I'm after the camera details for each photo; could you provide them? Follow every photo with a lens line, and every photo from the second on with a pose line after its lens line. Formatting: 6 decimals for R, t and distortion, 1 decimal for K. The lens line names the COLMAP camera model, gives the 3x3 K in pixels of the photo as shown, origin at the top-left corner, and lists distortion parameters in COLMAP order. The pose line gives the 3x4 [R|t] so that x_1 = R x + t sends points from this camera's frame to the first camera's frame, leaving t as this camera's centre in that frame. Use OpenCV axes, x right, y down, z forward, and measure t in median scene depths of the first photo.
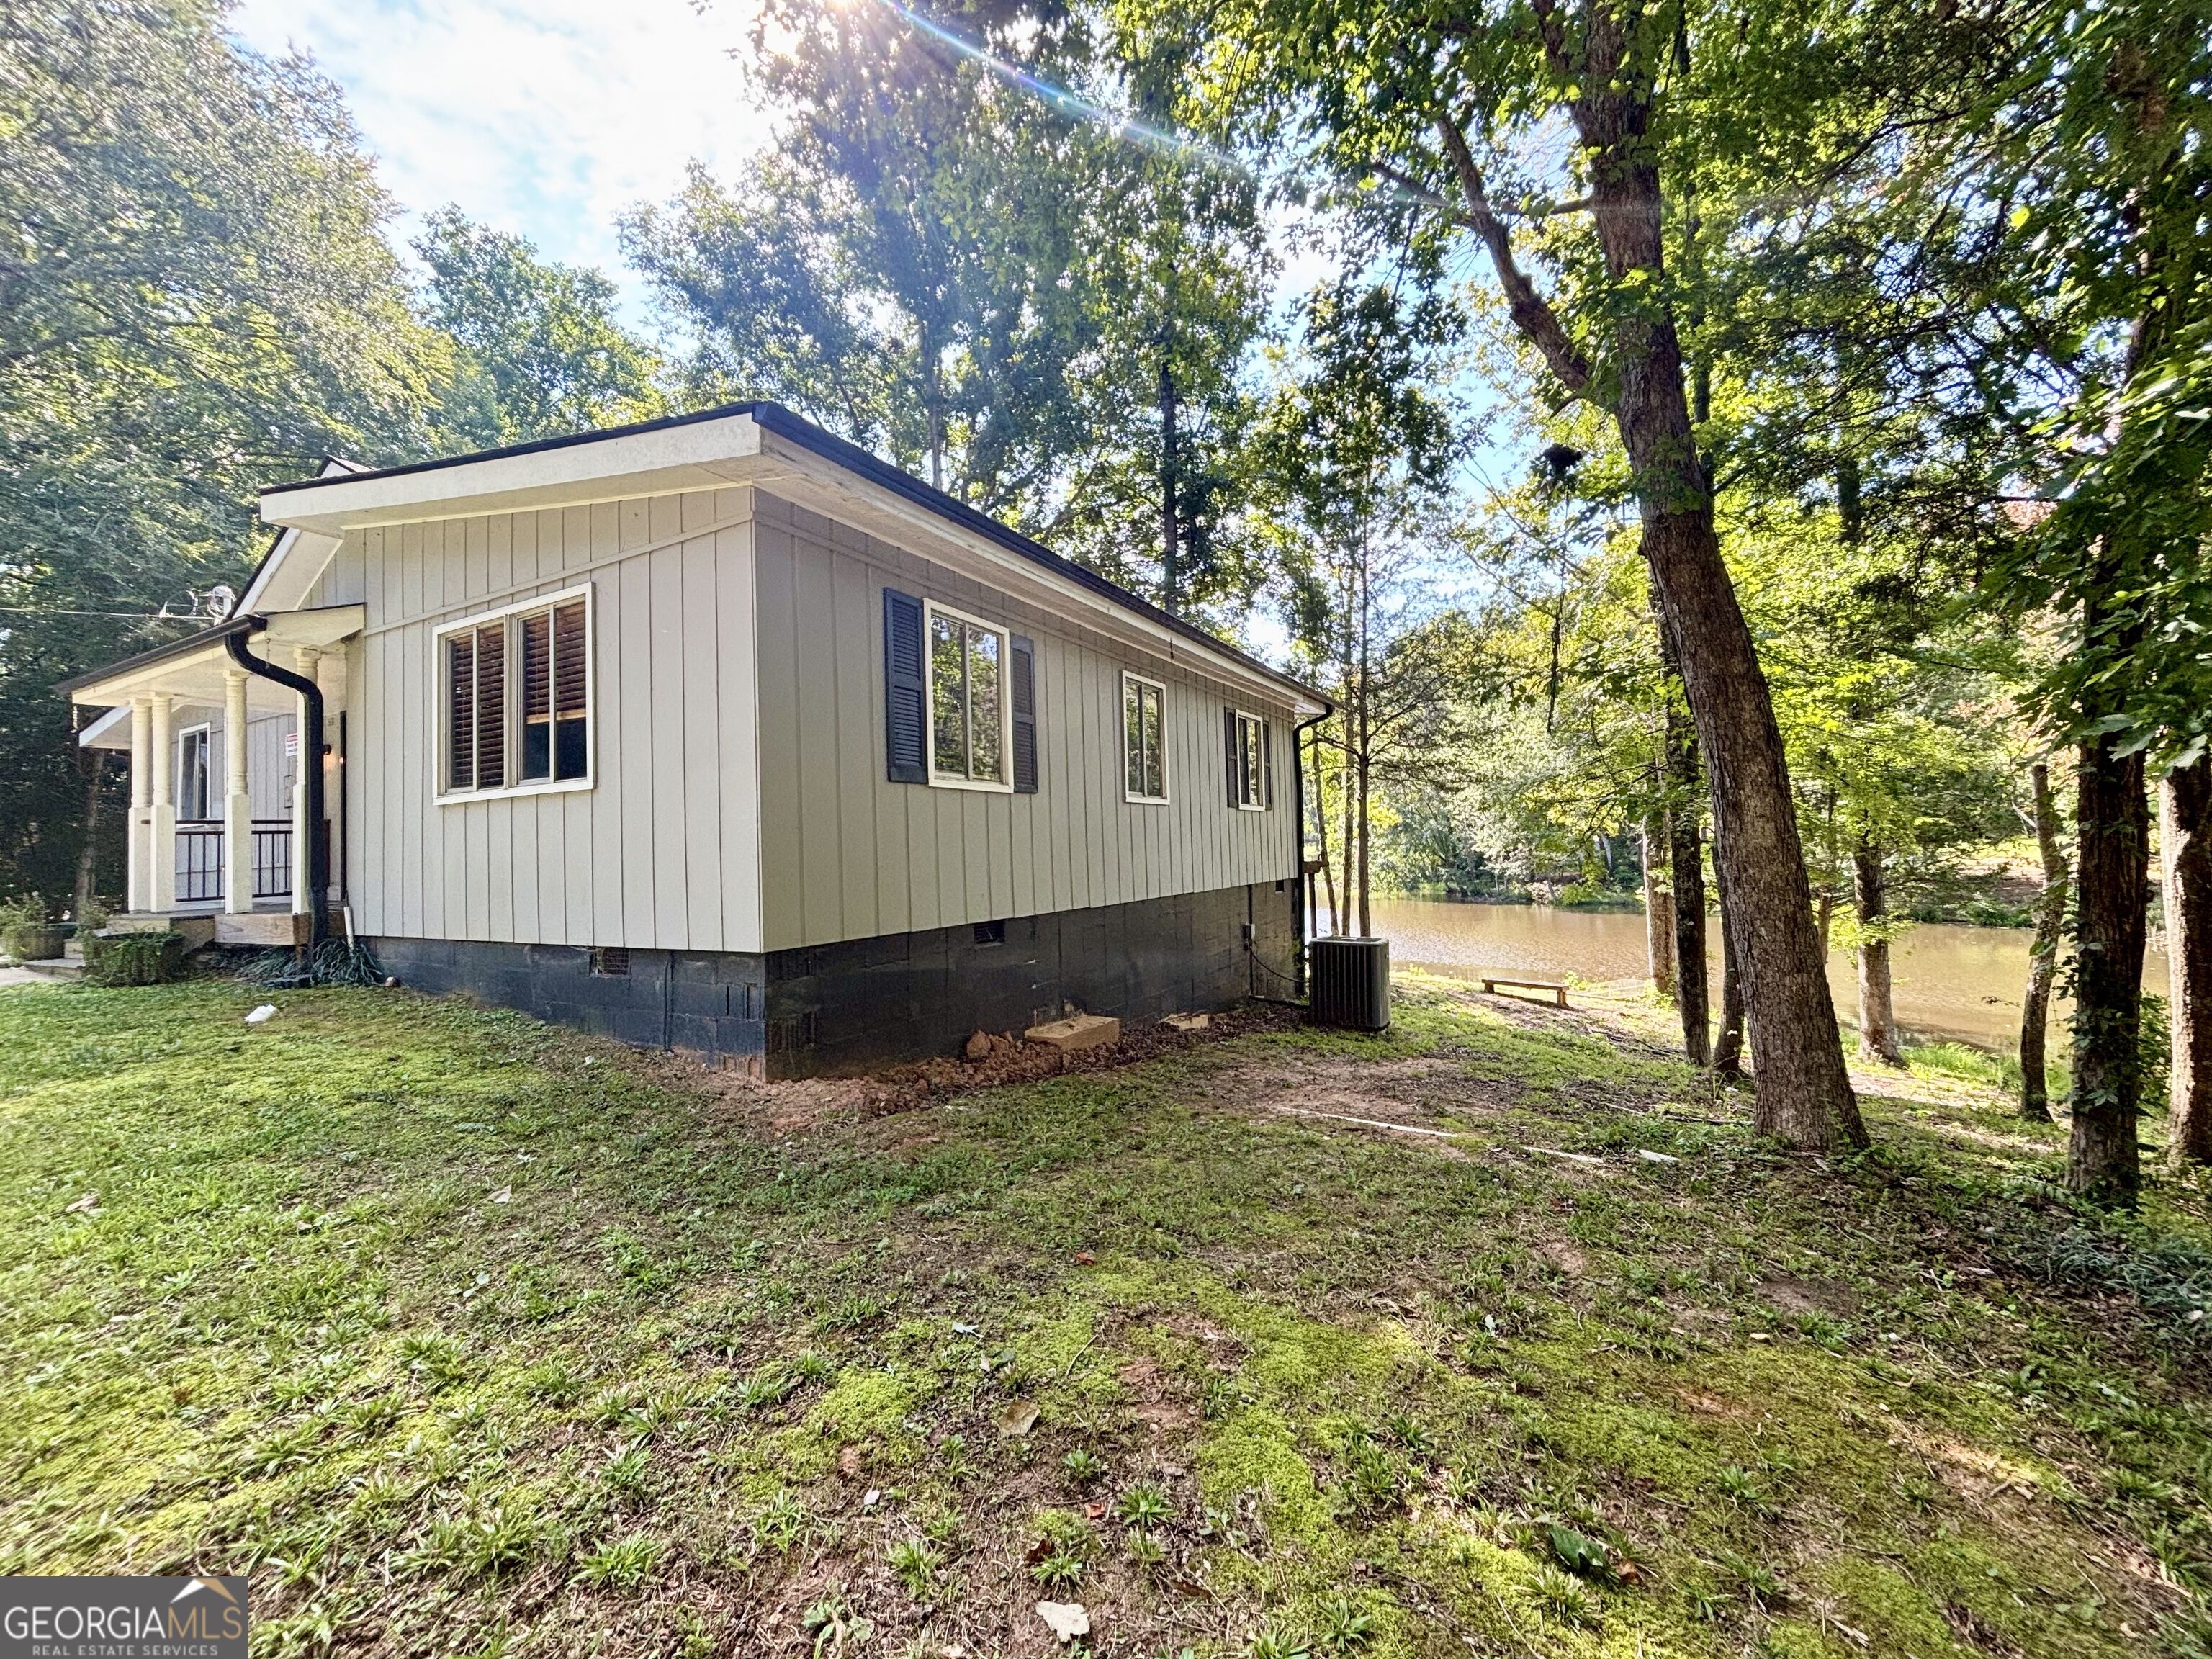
lens RADIAL K [[893.9, 0, 1106.0], [0, 893.9, 829.5], [0, 0, 1]] dist [-0.004431, -0.000455]
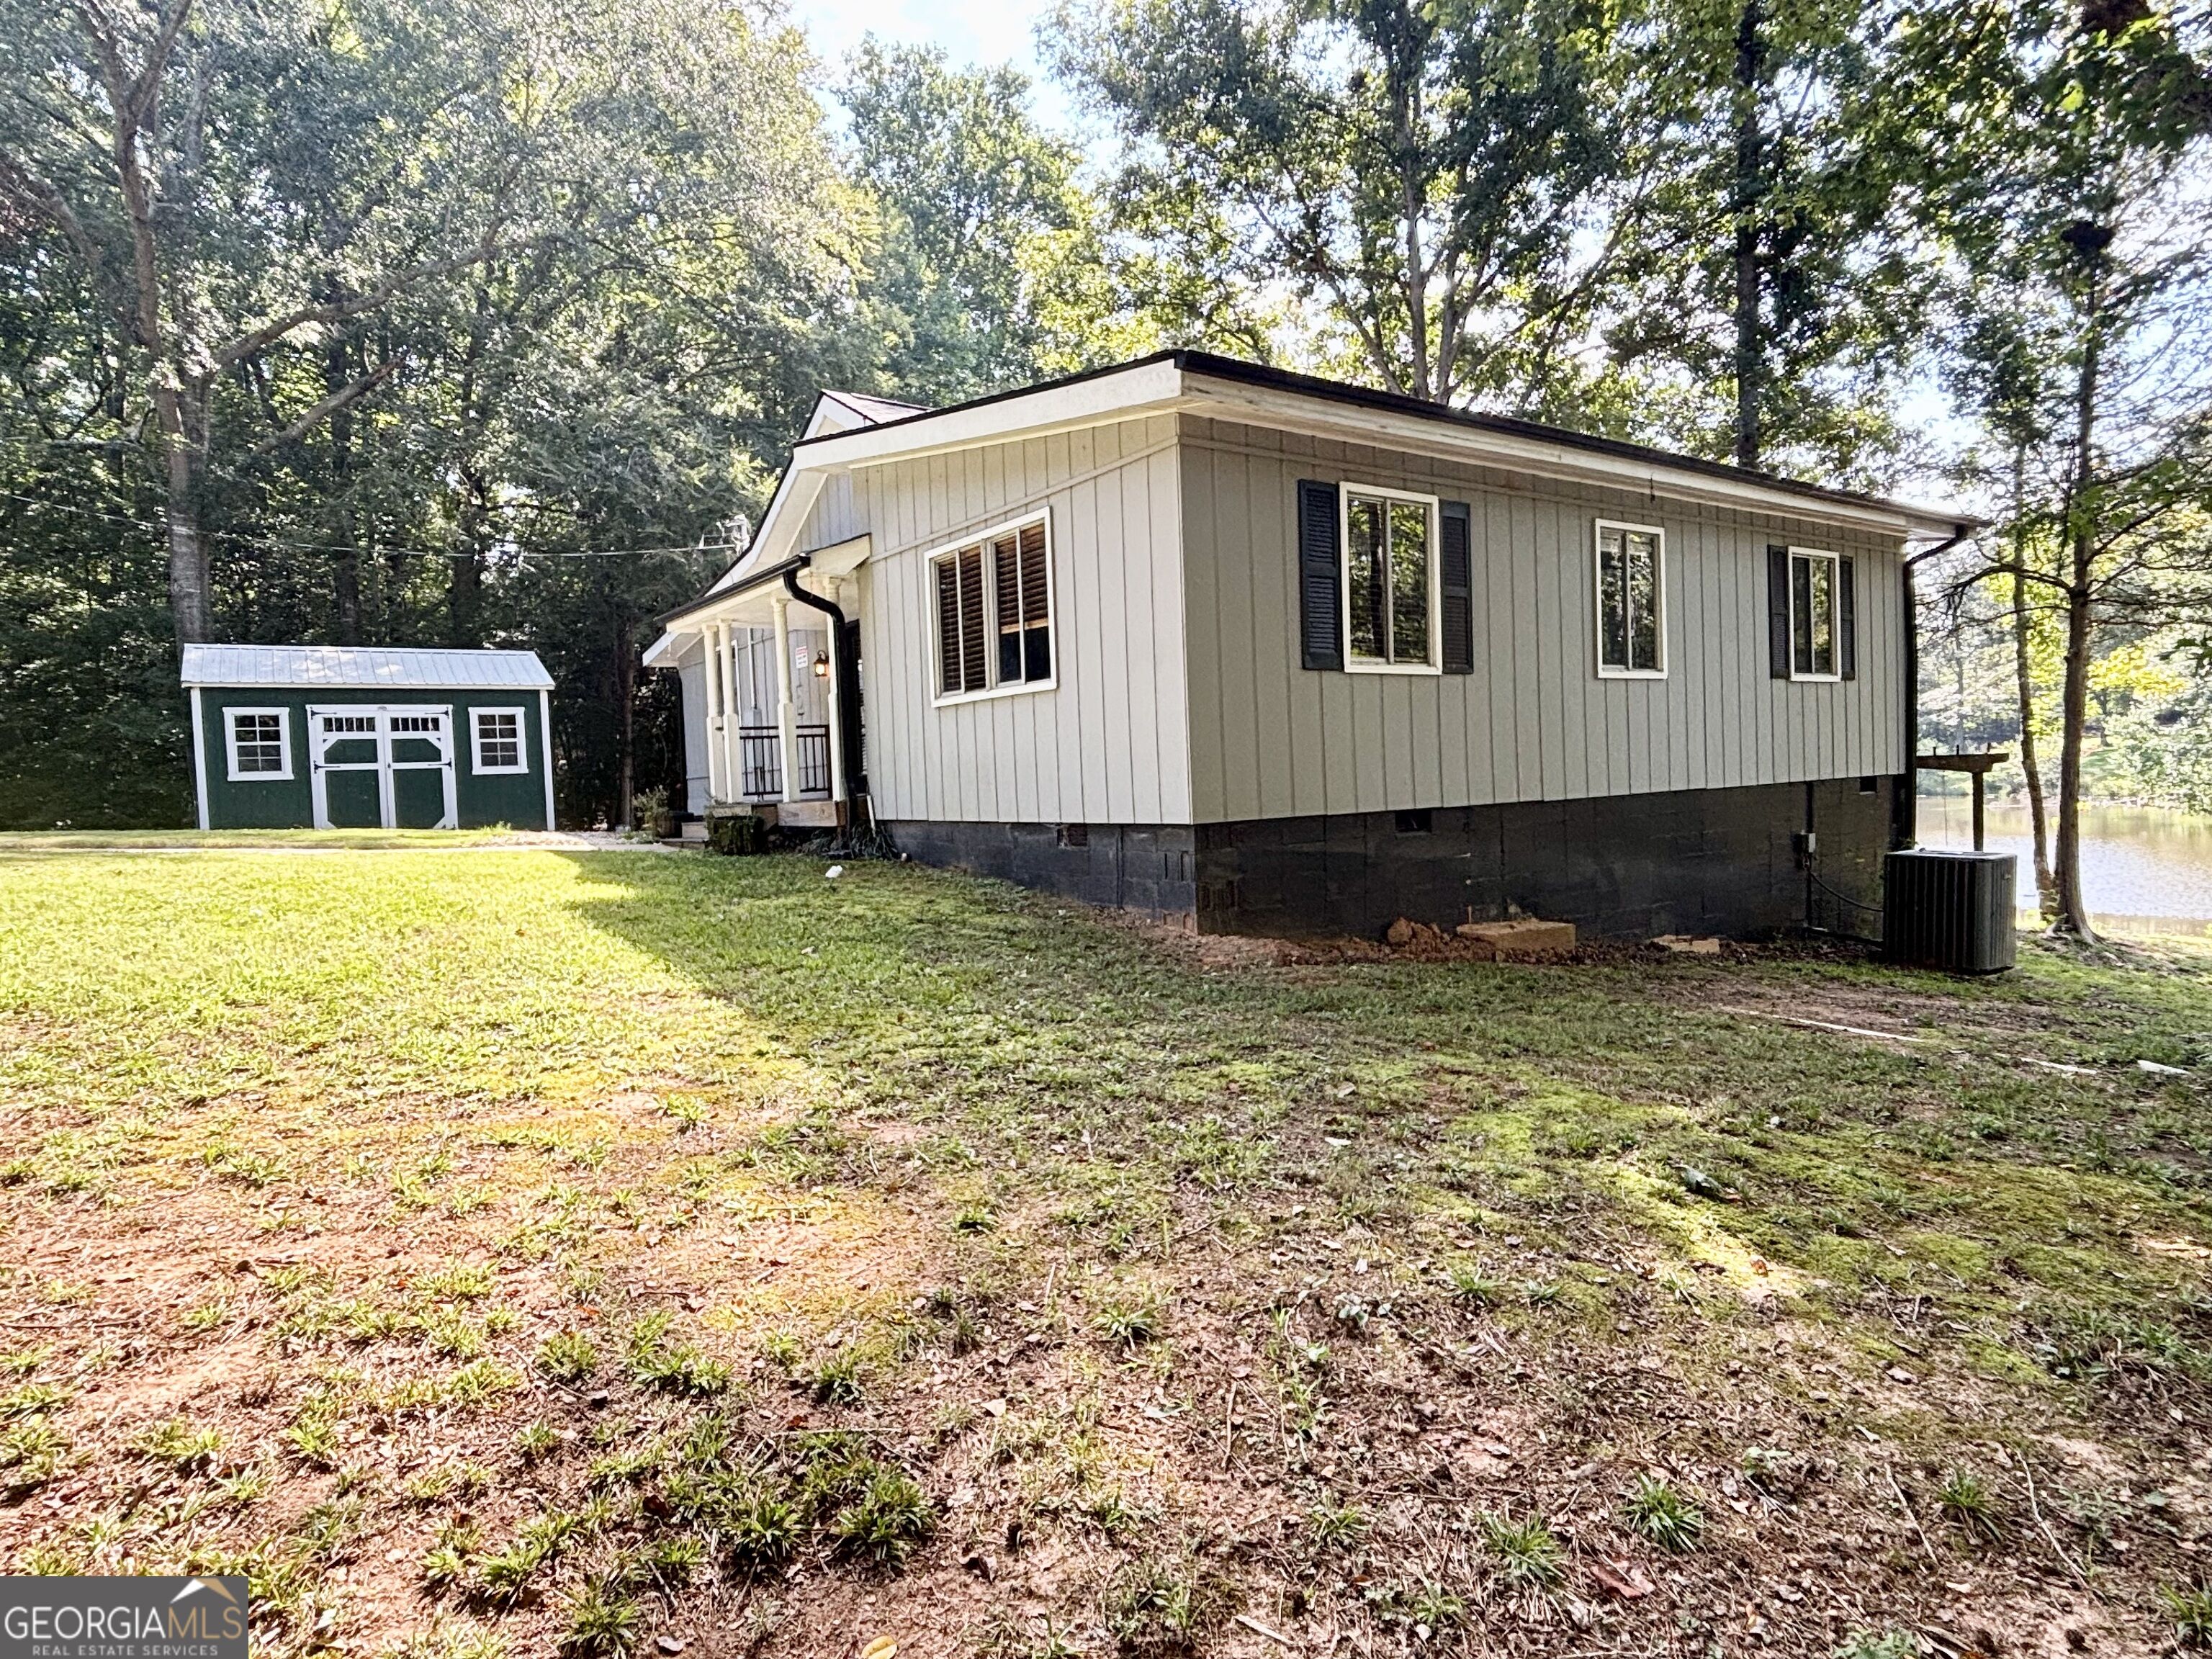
lens RADIAL K [[1243.2, 0, 1106.0], [0, 1243.2, 829.5], [0, 0, 1]] dist [0.054873, -0.072731]
pose [[0.899799, 0.011023, -0.436166, 0.162166], [0.024474, 0.996832, 0.075683, 0.014400], [0.435619, -0.078774, 0.896678, -0.368410]]
